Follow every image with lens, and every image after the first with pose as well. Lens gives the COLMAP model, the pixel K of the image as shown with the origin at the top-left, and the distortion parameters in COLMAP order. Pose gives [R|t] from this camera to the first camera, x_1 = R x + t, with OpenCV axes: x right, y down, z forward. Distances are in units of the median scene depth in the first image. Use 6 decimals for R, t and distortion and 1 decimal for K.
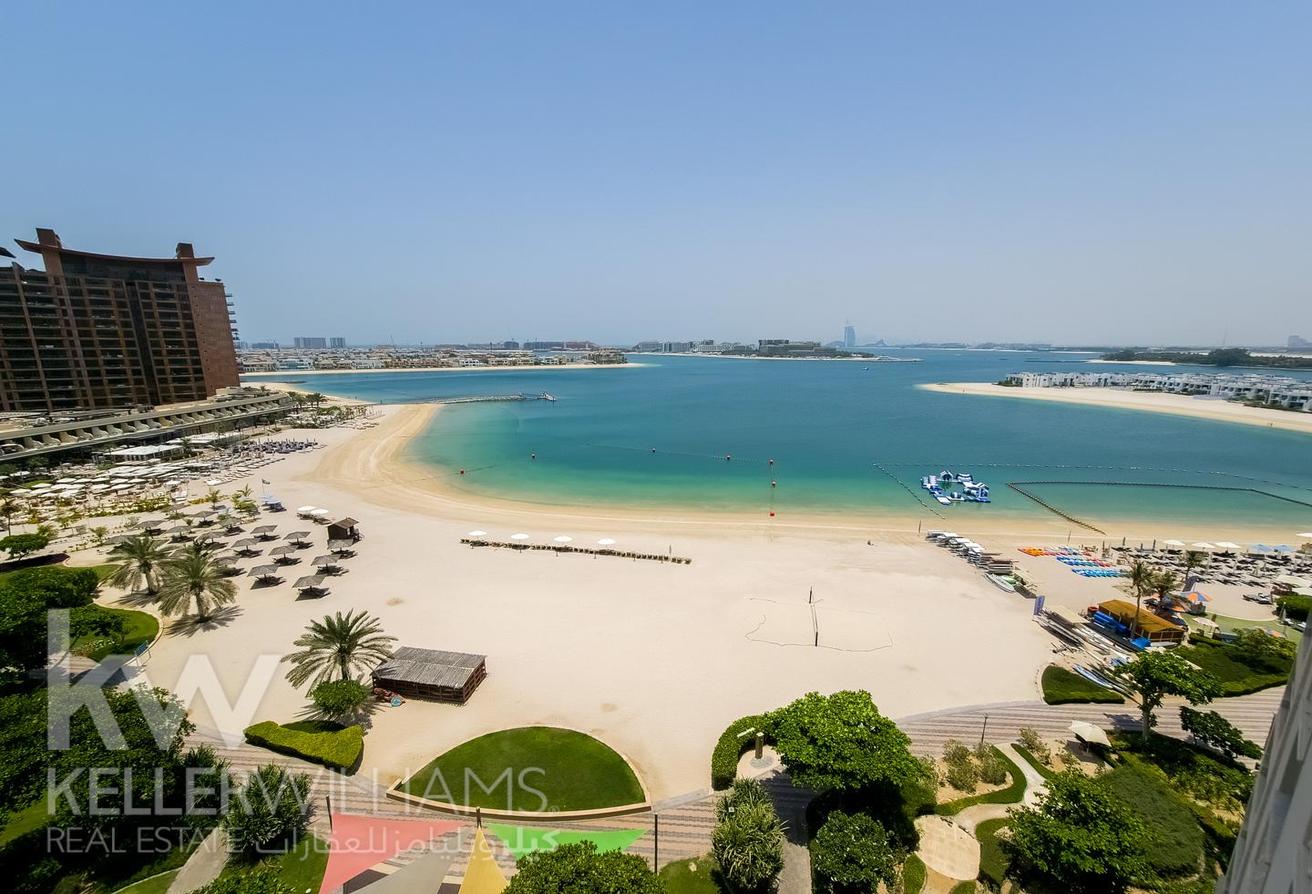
lens RADIAL K [[554.5, 0, 632.2], [0, 554.5, 458.9], [0, 0, 1]] dist [-0.010398, 0.010317]
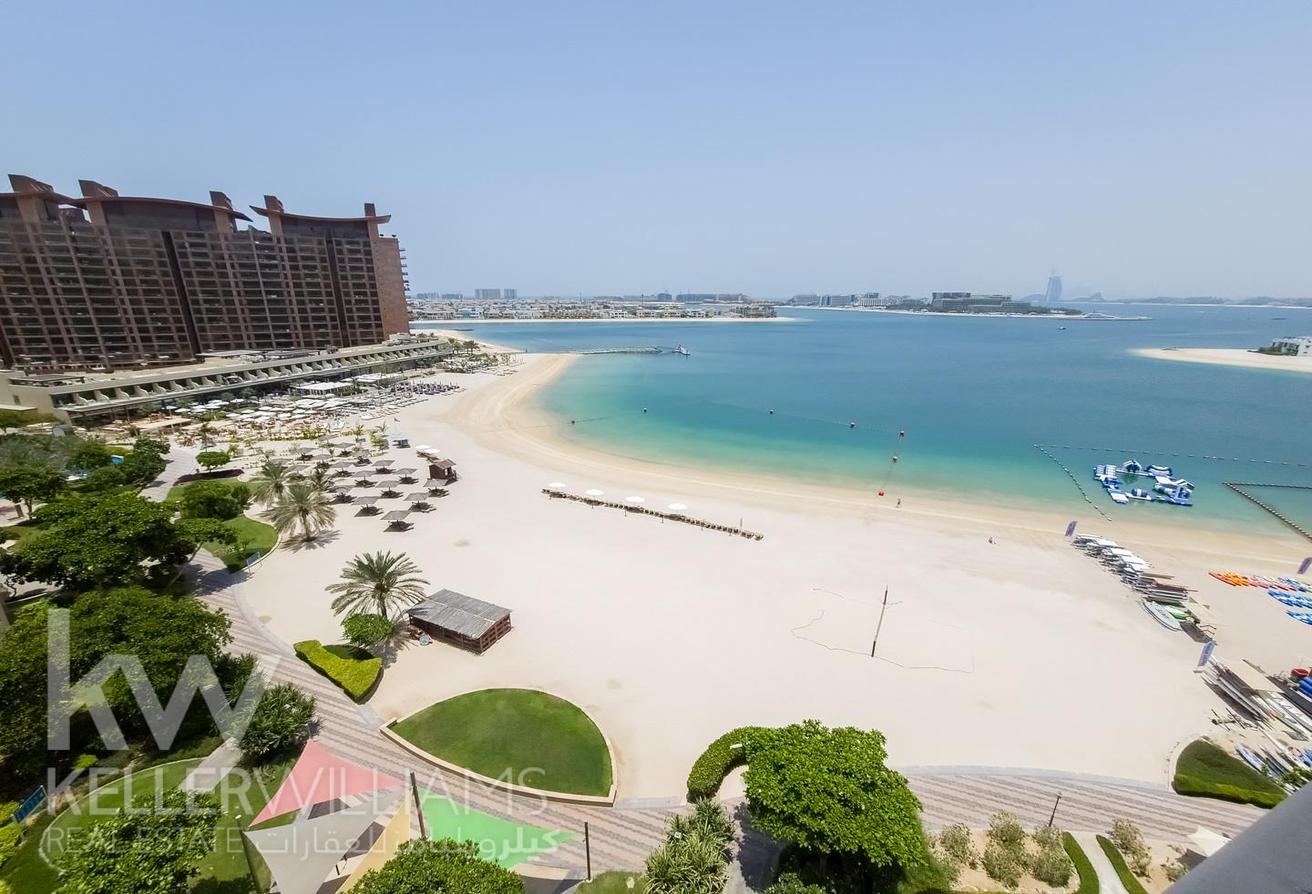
lens RADIAL K [[537.2, 0, 660.0], [0, 537.2, 459.0], [0, 0, 1]] dist [0.000793, 0.001064]
pose [[0.962590, 0.083128, -0.257897, 0.121833], [-0.059899, 0.993513, 0.096668, -0.015774], [0.264260, -0.077604, 0.961324, 0.081415]]
